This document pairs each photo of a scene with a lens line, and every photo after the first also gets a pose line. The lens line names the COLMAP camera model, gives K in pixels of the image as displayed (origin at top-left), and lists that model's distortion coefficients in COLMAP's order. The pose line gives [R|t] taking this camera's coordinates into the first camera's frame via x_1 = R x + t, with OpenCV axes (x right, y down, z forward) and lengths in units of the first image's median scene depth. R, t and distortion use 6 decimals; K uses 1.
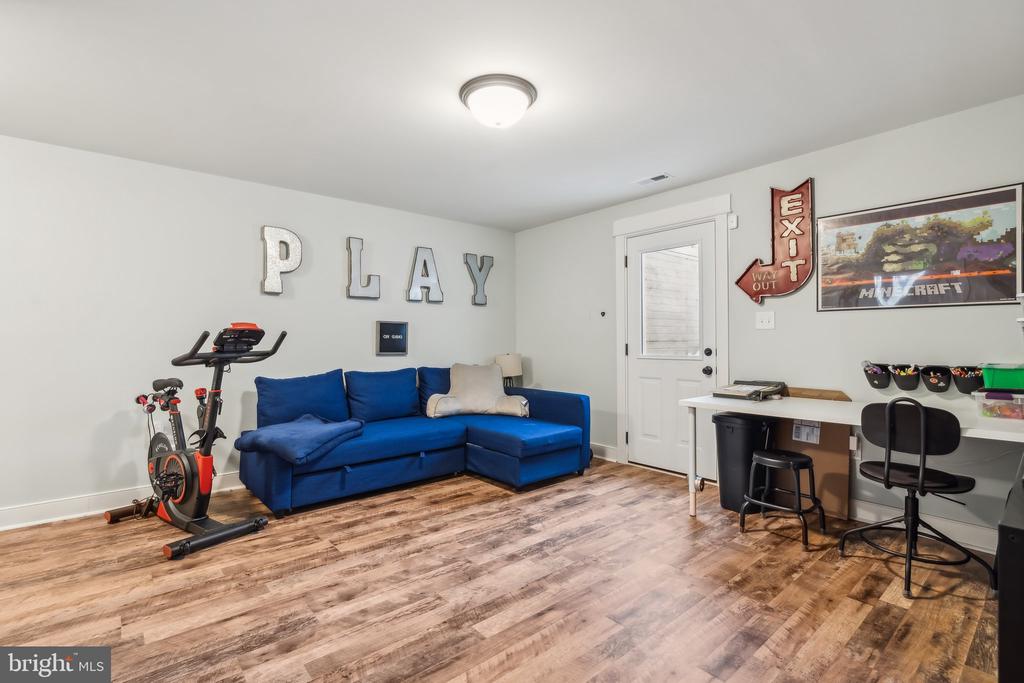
lens RADIAL K [[475.8, 0, 507.4], [0, 475.8, 341.9], [0, 0, 1]] dist [-0.012139, 0.000243]
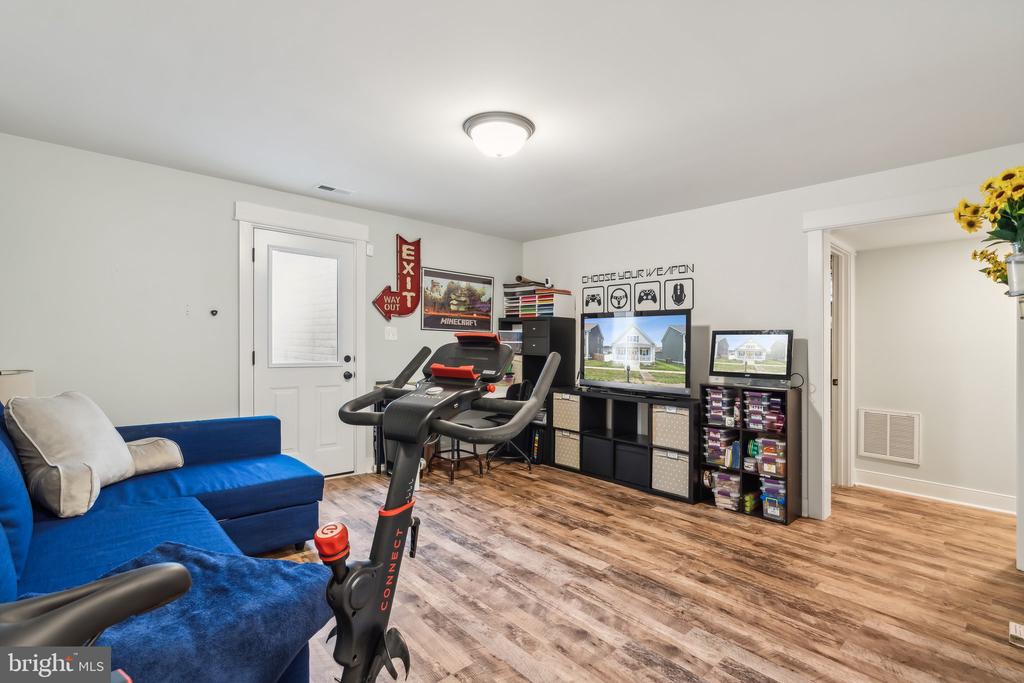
lens RADIAL K [[475.8, 0, 507.4], [0, 475.8, 341.9], [0, 0, 1]] dist [-0.012139, 0.000243]
pose [[-0.037373, 0.003252, 0.999296, -1.045422], [-0.021902, 0.999752, -0.004073, -0.032817], [-0.999061, -0.022039, -0.037292, 0.973130]]
